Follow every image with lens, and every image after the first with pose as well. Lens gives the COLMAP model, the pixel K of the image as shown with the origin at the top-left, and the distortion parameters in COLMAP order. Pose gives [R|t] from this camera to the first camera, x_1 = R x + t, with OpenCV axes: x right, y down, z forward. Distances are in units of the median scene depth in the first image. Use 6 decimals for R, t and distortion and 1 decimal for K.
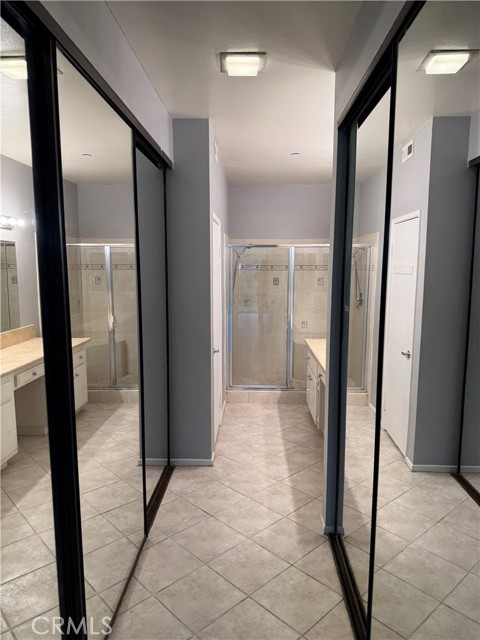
lens RADIAL K [[451.9, 0, 243.6], [0, 451.9, 321.9], [0, 0, 1]] dist [0.032696, -0.036792]
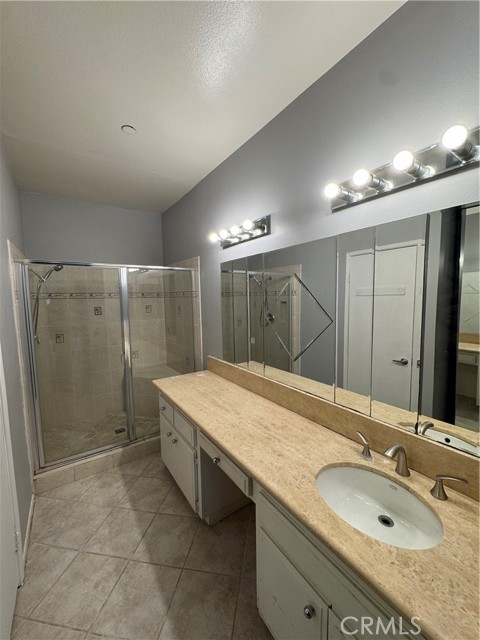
lens RADIAL K [[256.8, 0, 240.7], [0, 256.8, 320.0], [0, 0, 1]] dist [-0.004515, 0.001350]
pose [[0.807382, -0.068625, 0.586025, 0.003600], [0.092608, 0.995642, -0.010997, -0.070192], [-0.582716, 0.063150, 0.810219, 0.741071]]
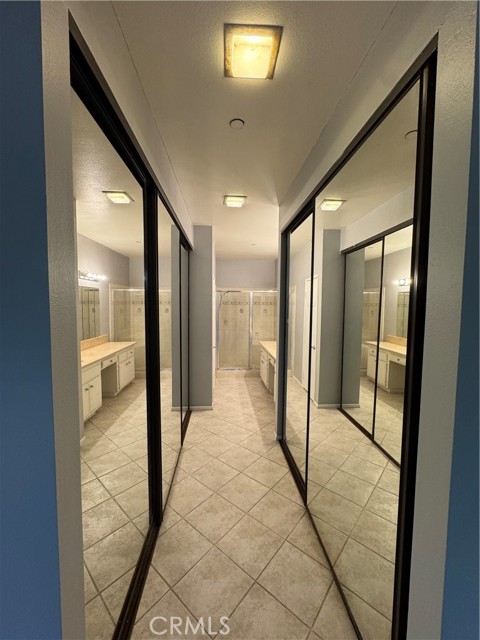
lens RADIAL K [[256.8, 0, 241.4], [0, 256.8, 318.5], [0, 0, 1]] dist [-0.004515, 0.001350]
pose [[0.994886, 0.000056, 0.101001, -0.060243], [0.006920, 0.997612, -0.068721, 0.022221], [-0.100764, 0.069069, 0.992510, -0.068624]]
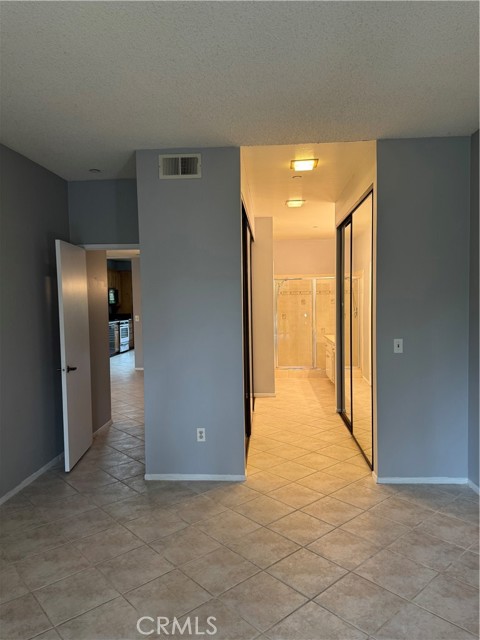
lens RADIAL K [[451.9, 0, 237.4], [0, 451.9, 318.2], [0, 0, 1]] dist [0.032696, -0.036792]
pose [[0.998749, -0.016080, -0.047358, -0.134873], [0.012052, 0.996380, -0.084153, 0.153267], [0.048540, 0.083477, 0.995327, -0.888455]]
